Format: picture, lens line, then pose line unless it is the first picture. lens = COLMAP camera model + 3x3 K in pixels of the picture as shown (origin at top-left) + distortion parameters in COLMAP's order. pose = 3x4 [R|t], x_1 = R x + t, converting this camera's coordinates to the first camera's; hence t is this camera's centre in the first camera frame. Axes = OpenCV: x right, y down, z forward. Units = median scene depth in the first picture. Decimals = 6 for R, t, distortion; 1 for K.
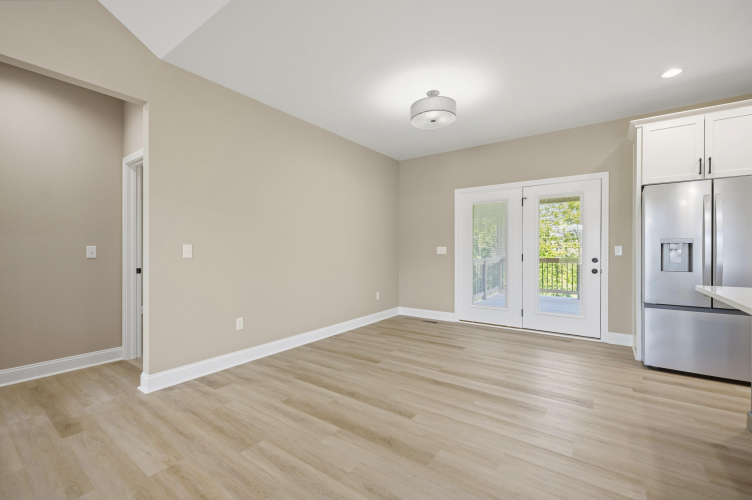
lens RADIAL K [[318.7, 0, 371.4], [0, 318.7, 249.8], [0, 0, 1]] dist [-0.000674, -0.000249]
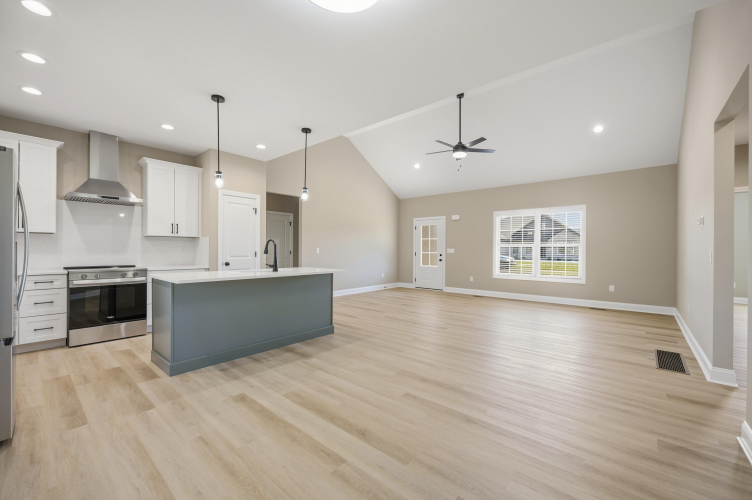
lens RADIAL K [[303.8, 0, 366.1], [0, 303.8, 251.3], [0, 0, 1]] dist [-0.000785, -0.000095]
pose [[-0.994463, -0.005779, 0.104928, 0.088041], [-0.005743, 0.999983, 0.000646, -0.004886], [-0.104930, 0.000040, -0.994480, 1.195085]]
